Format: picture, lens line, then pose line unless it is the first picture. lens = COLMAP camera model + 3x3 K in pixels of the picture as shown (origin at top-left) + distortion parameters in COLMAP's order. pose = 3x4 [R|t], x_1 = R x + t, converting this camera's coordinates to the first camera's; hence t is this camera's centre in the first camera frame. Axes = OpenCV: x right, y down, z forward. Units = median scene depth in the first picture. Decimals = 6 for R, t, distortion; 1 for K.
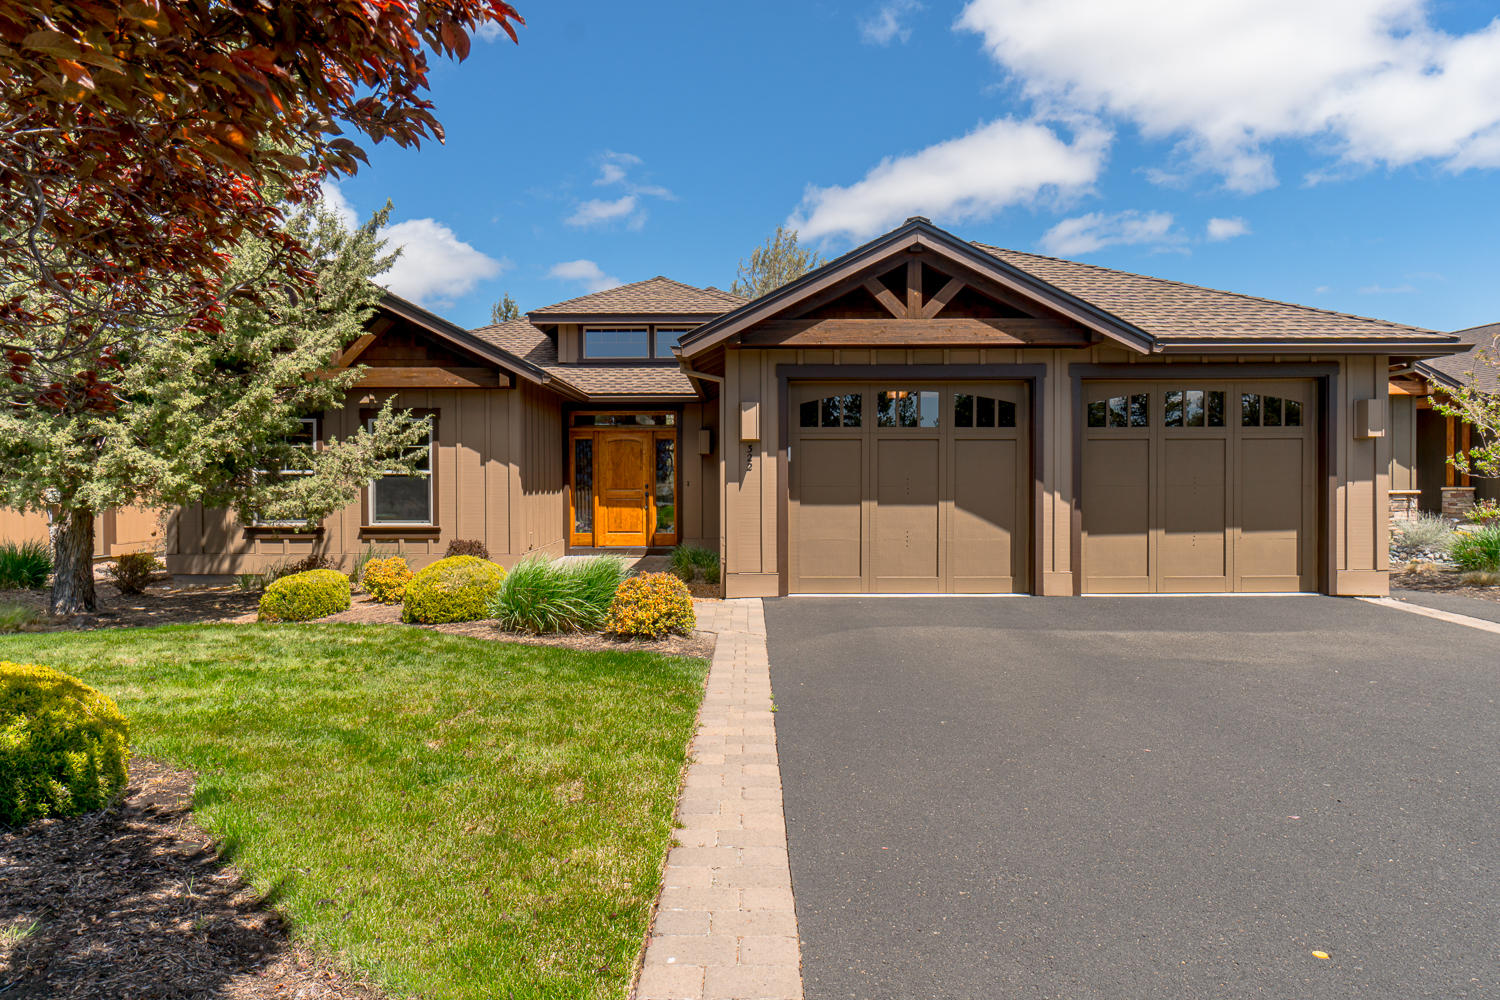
lens RADIAL K [[907.1, 0, 750.0], [0, 907.1, 494.7], [0, 0, 1]] dist [0.000345, -0.000005]
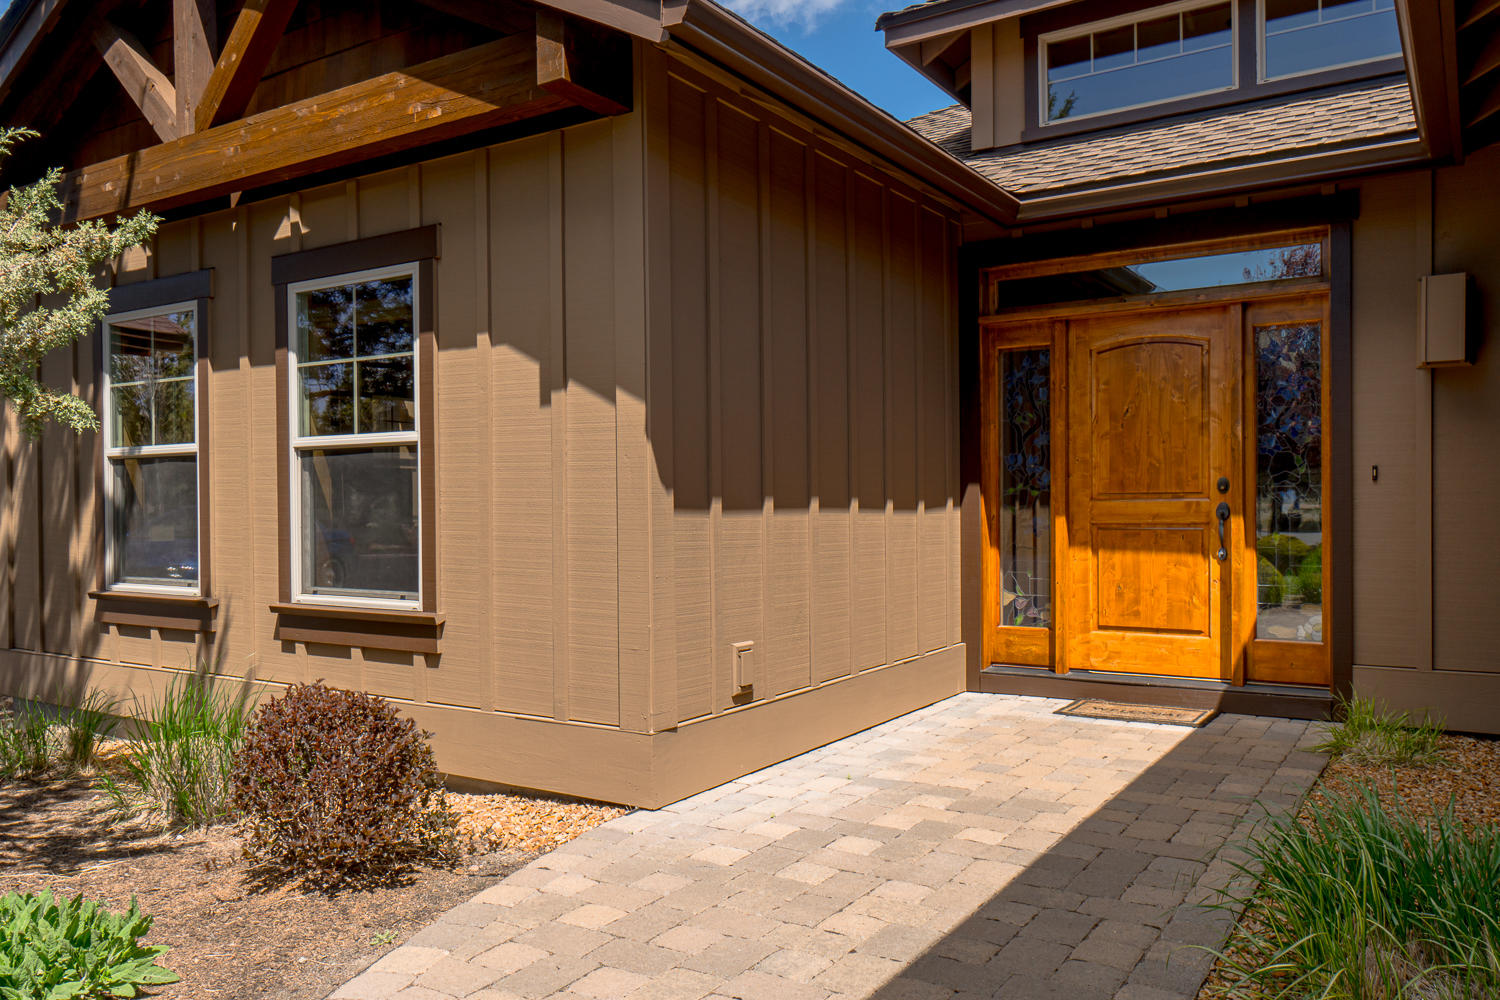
lens RADIAL K [[1152.0, 0, 751.6], [0, 1152.0, 506.1], [0, 0, 1]] dist [-0.002699, 0.000116]
pose [[0.840901, -0.001820, -0.541186, -0.036936], [-0.003330, 0.999958, -0.008537, 0.001552], [0.541179, 0.008981, 0.840859, 0.586819]]
